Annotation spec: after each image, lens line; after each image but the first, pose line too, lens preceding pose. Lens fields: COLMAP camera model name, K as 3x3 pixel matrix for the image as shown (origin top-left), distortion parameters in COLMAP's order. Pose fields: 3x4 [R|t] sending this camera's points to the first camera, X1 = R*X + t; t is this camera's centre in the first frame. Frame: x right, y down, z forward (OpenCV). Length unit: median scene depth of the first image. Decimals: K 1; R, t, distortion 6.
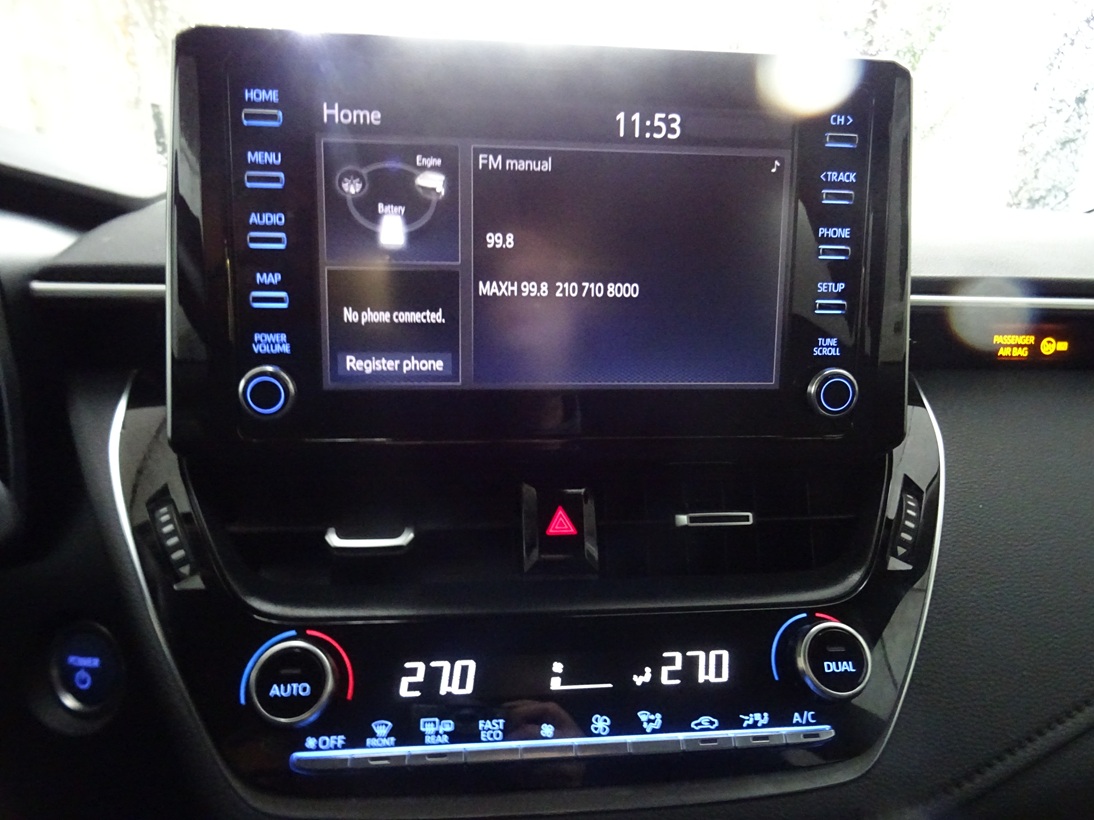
lens RADIAL K [[779.7, 0, 548.1], [0, 779.7, 414.8], [0, 0, 1]] dist [0.022522, -0.005253]
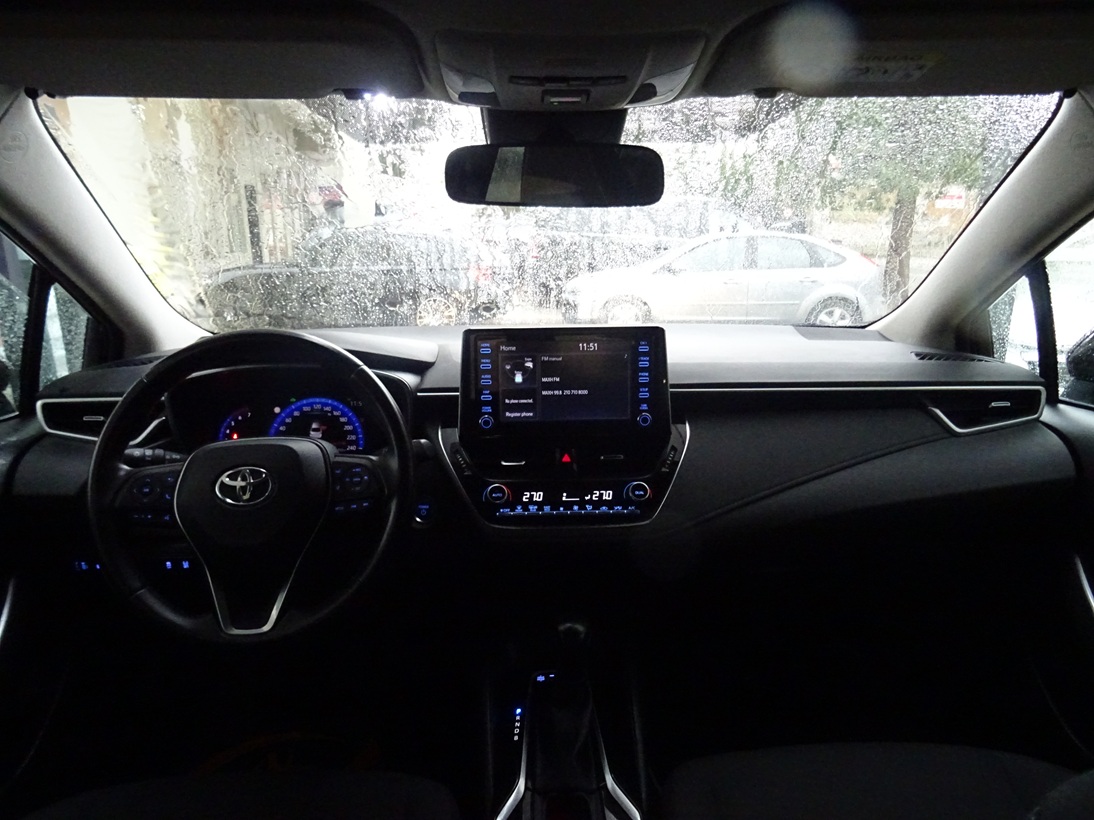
lens RADIAL K [[779.7, 0, 547.5], [0, 779.7, 408.2], [0, 0, 1]] dist [0.022522, -0.005253]
pose [[0.996043, -0.020097, -0.086567, 0.253725], [0.013908, 0.997343, -0.071513, 0.171968], [0.087774, 0.070026, 0.993676, -2.656929]]
